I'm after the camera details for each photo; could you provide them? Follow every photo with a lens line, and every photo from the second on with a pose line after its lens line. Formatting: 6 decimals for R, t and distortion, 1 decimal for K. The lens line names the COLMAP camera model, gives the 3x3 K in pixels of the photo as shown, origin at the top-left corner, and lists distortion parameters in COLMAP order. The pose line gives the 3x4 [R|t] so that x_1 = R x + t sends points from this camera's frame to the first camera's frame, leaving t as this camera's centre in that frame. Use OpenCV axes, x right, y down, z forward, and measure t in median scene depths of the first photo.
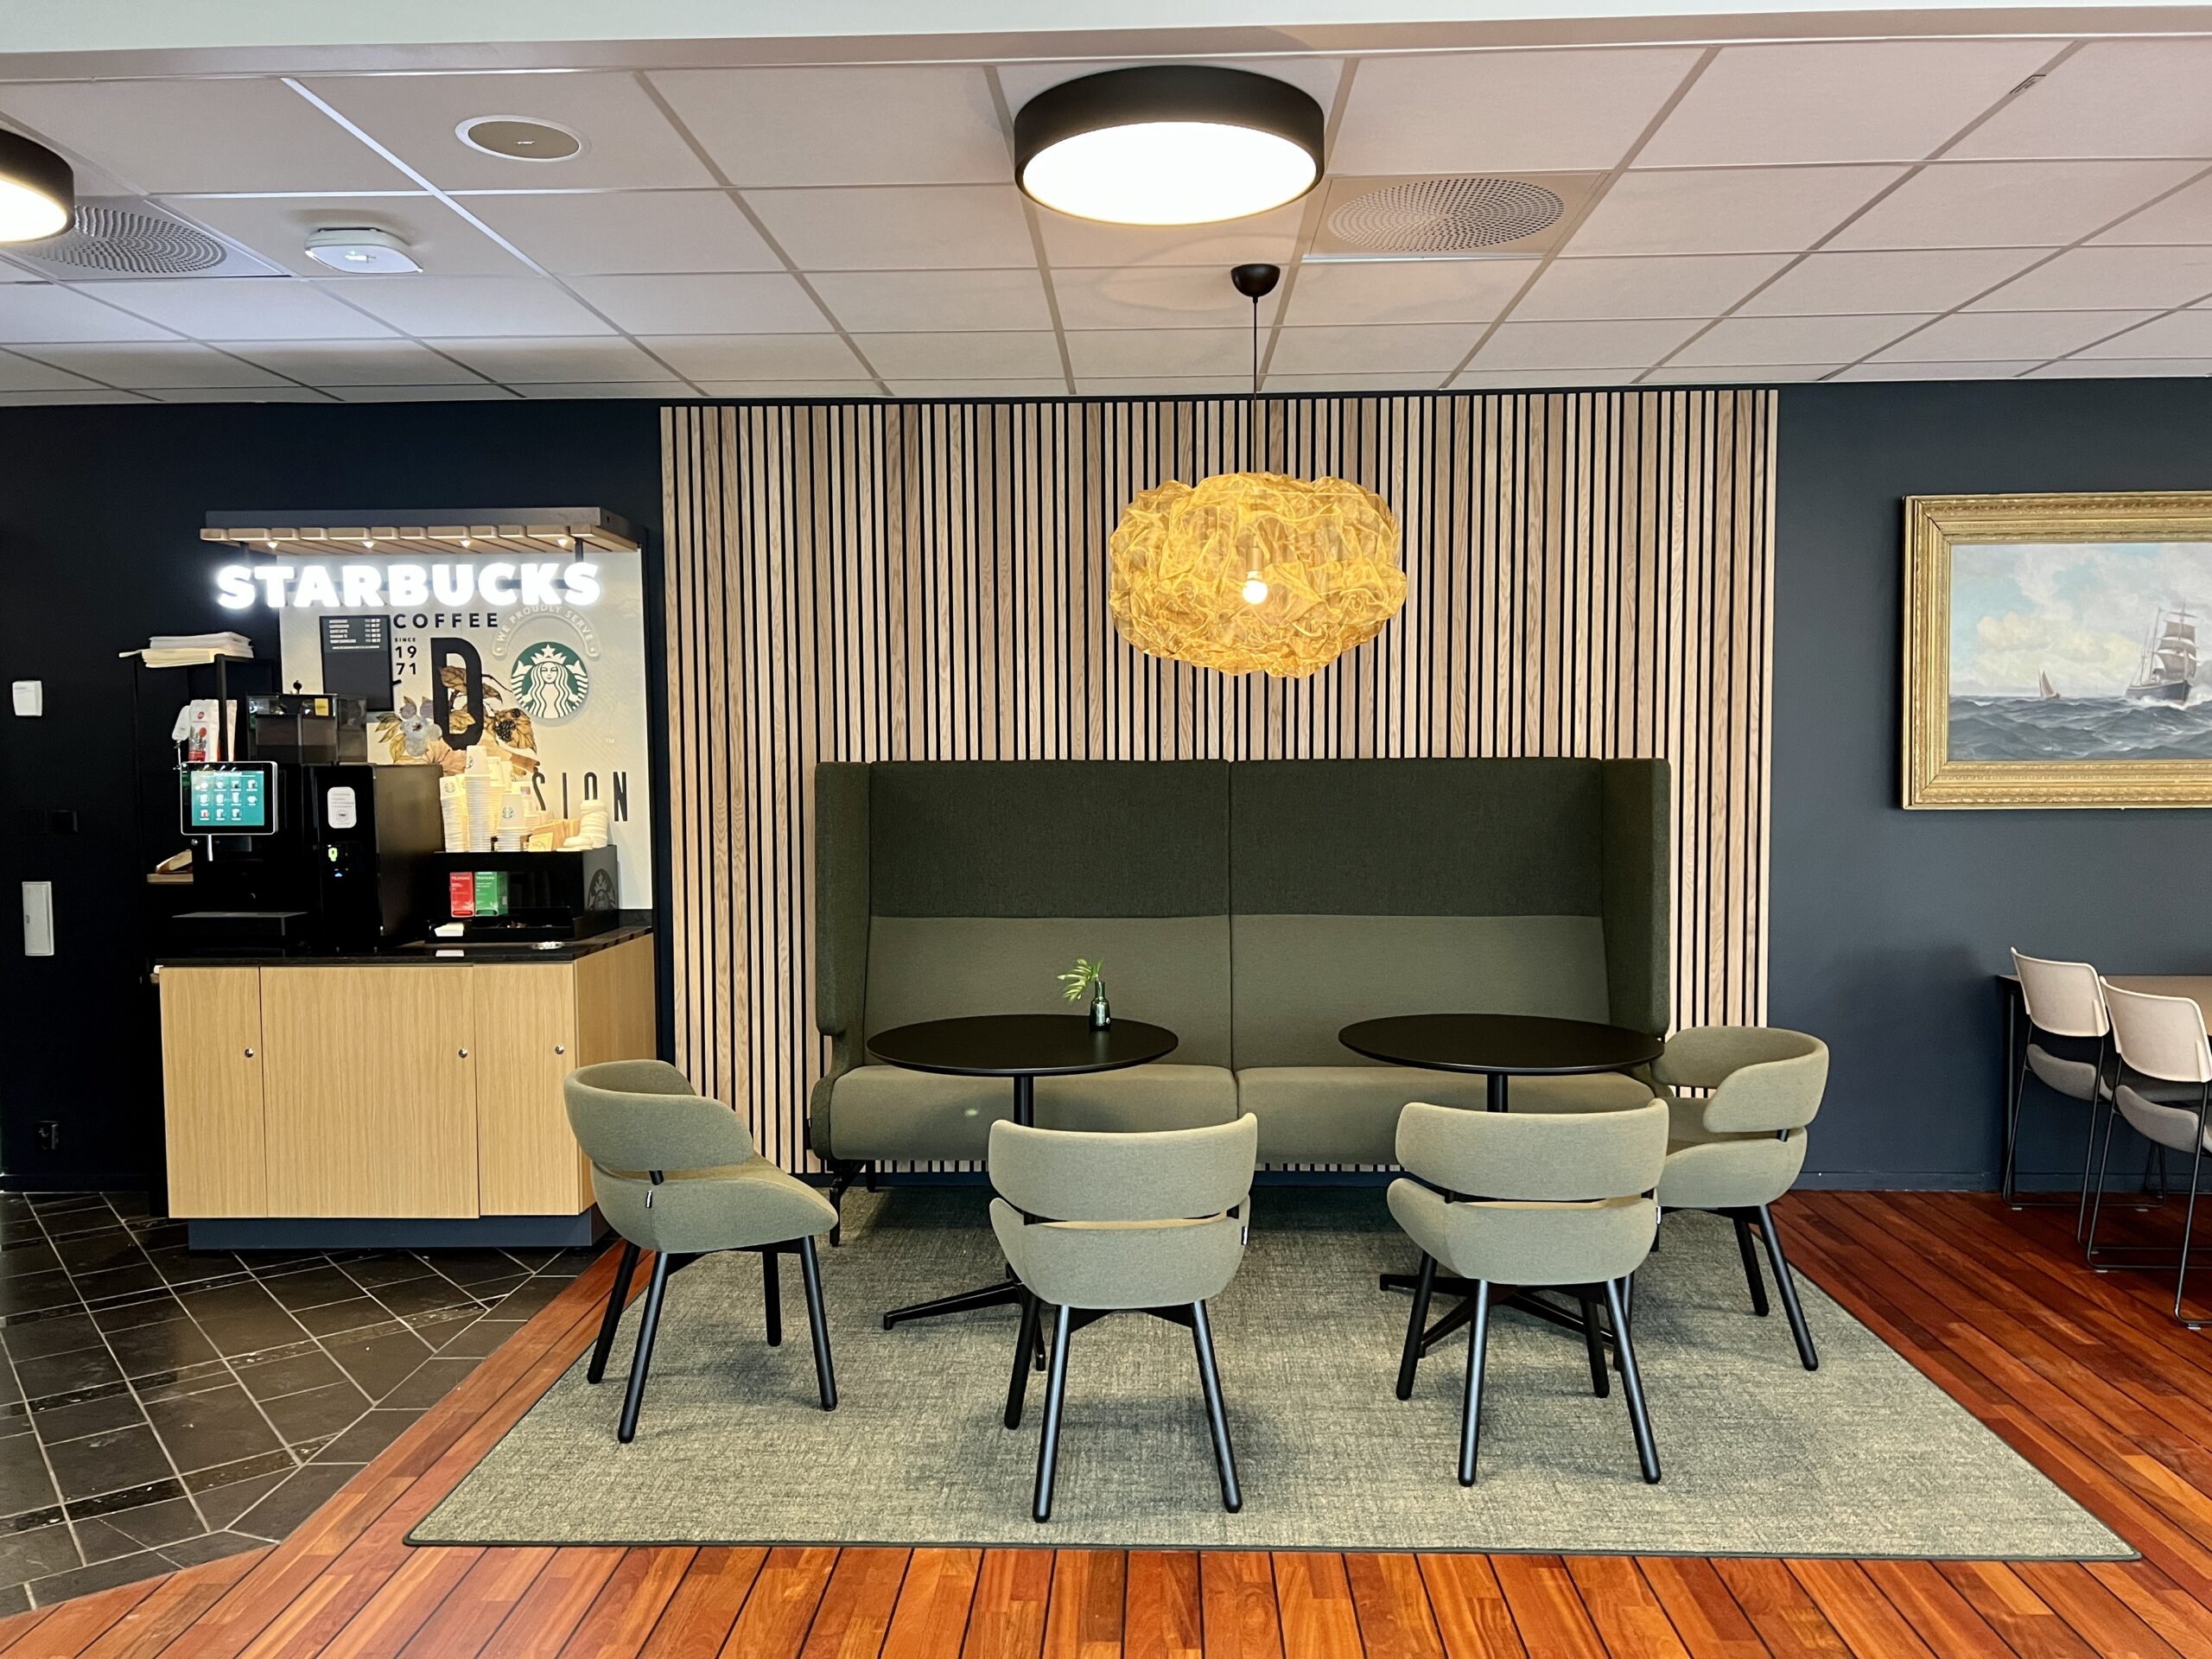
lens RADIAL K [[1657.0, 0, 1106.6], [0, 1657.0, 848.4], [0, 0, 1]] dist [0.040646, -0.007362]
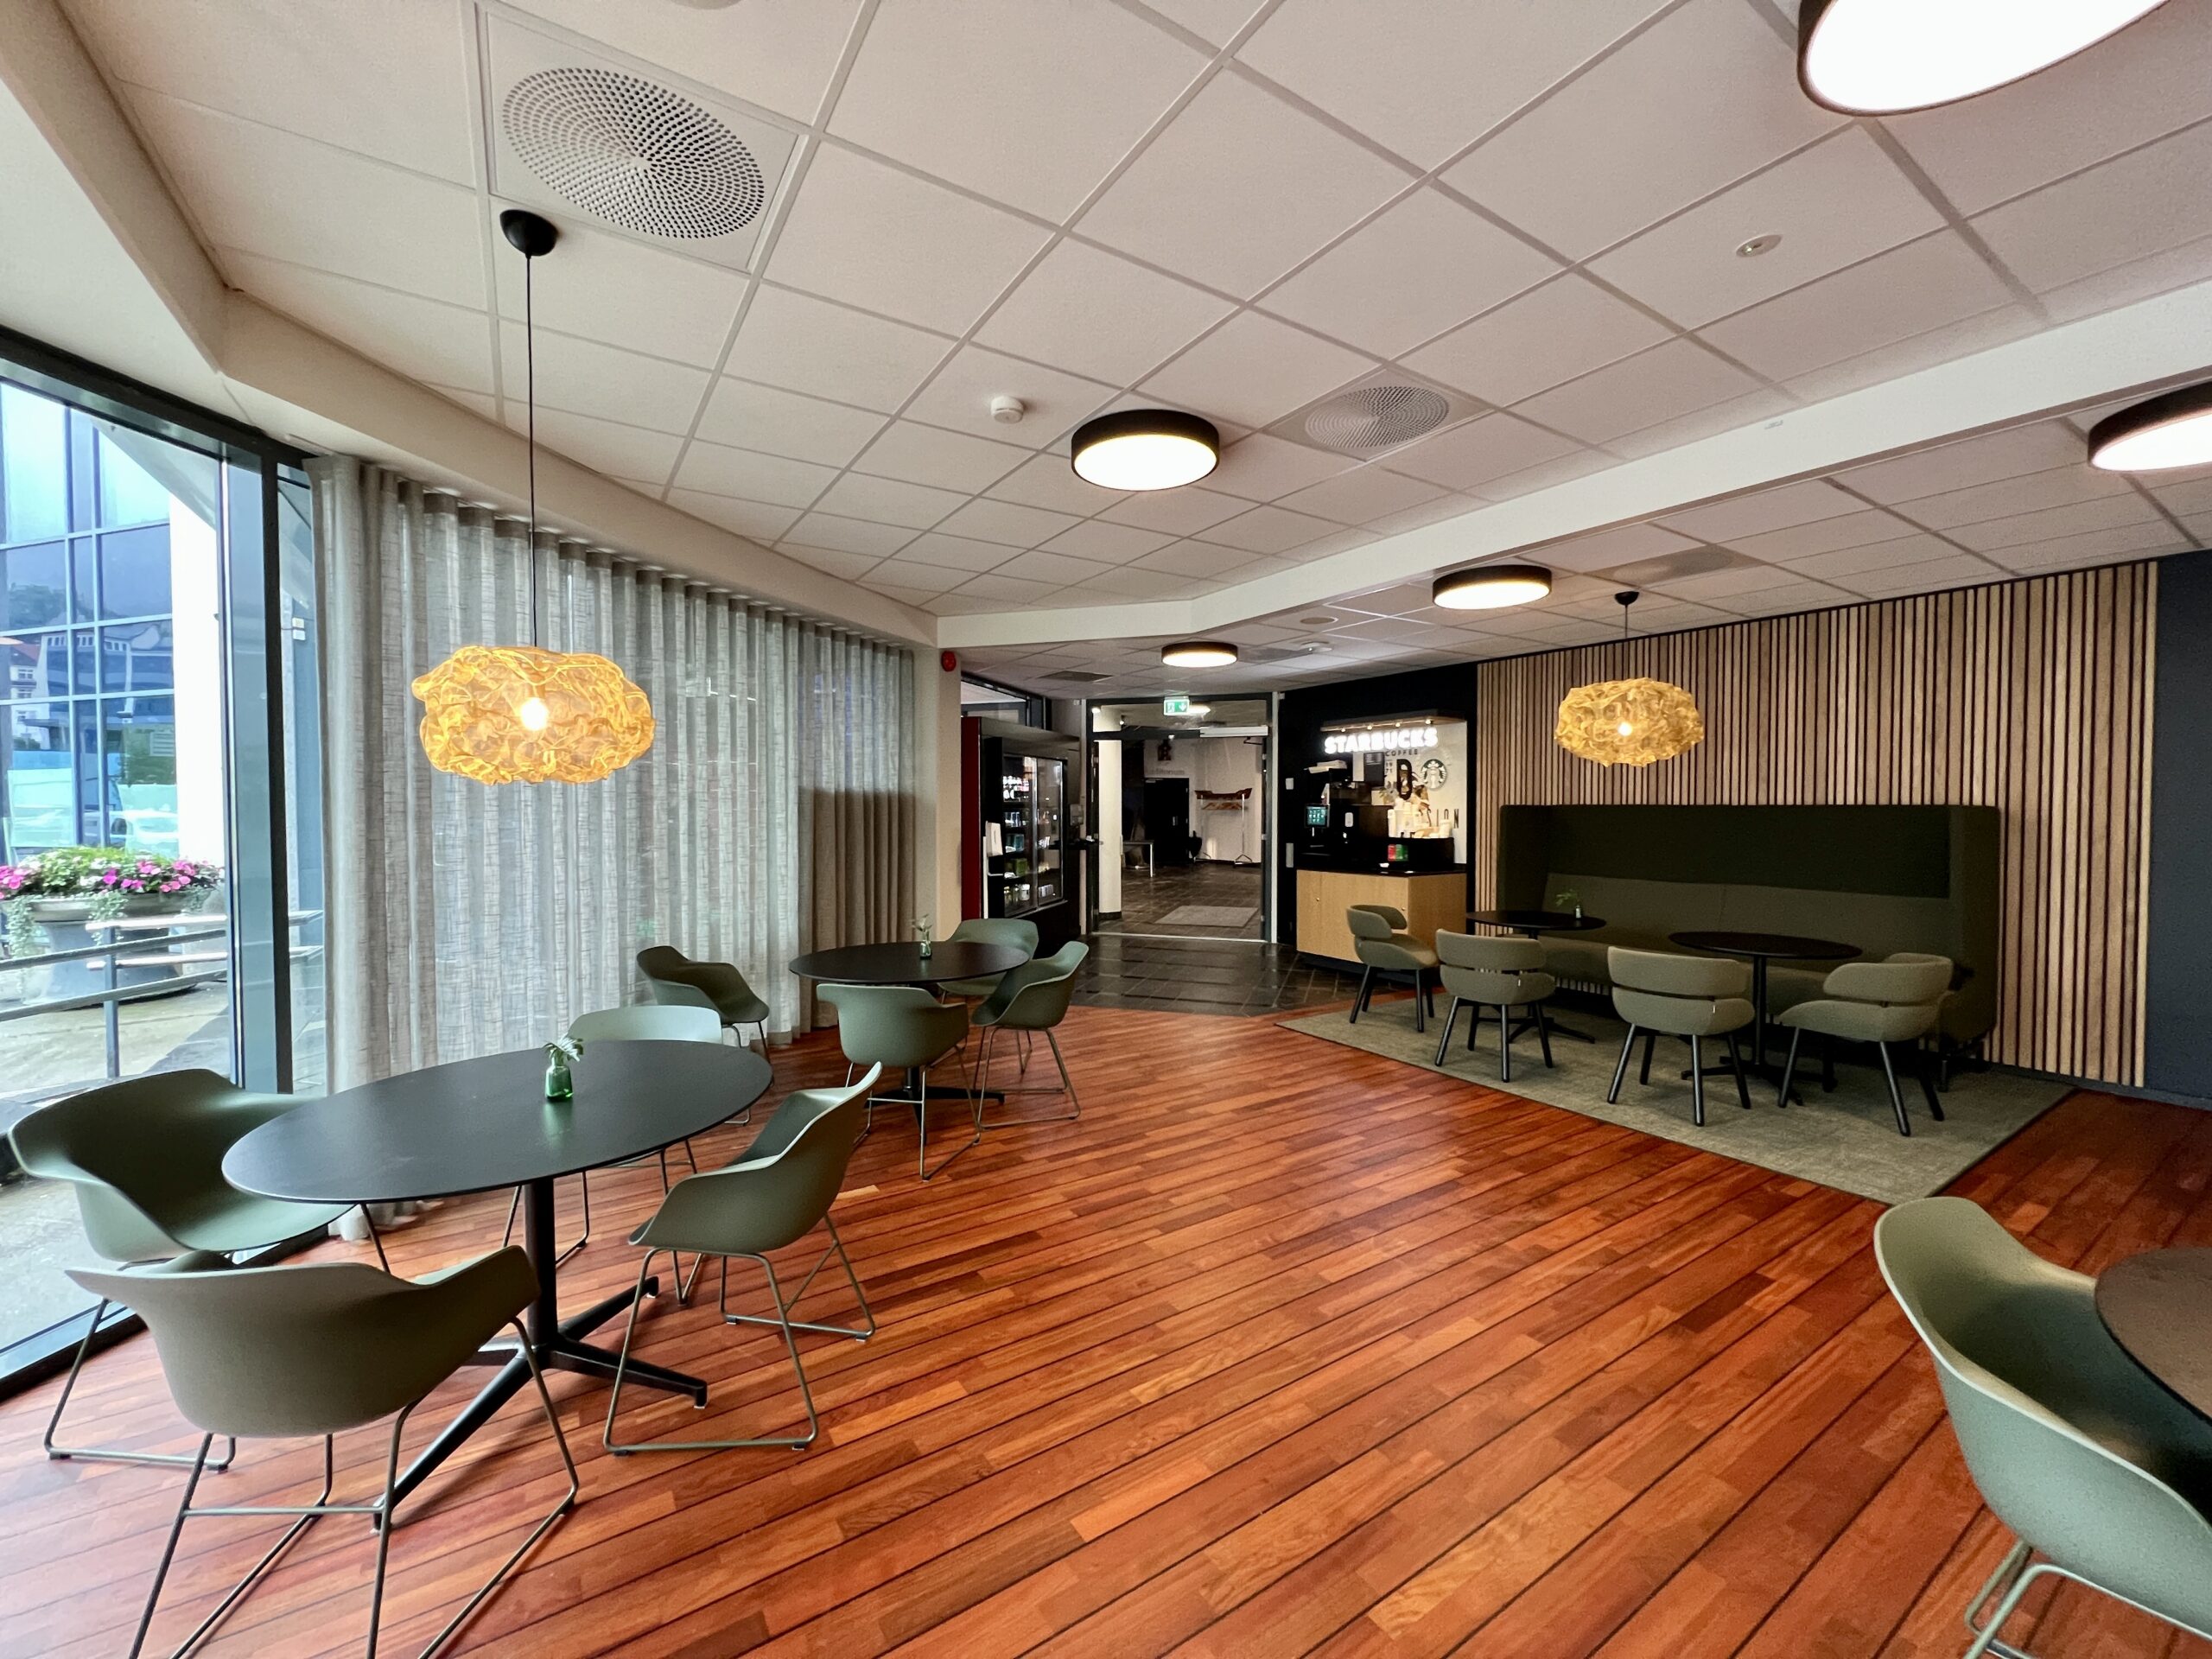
lens RADIAL K [[887.4, 0, 1105.4], [0, 887.4, 825.1], [0, 0, 1]] dist [-0.001149, -0.000153]
pose [[0.571130, 0.023210, -0.820531, 0.538477], [-0.045838, 0.998942, -0.003649, 0.009461], [0.819579, 0.039695, 0.571590, -0.228147]]
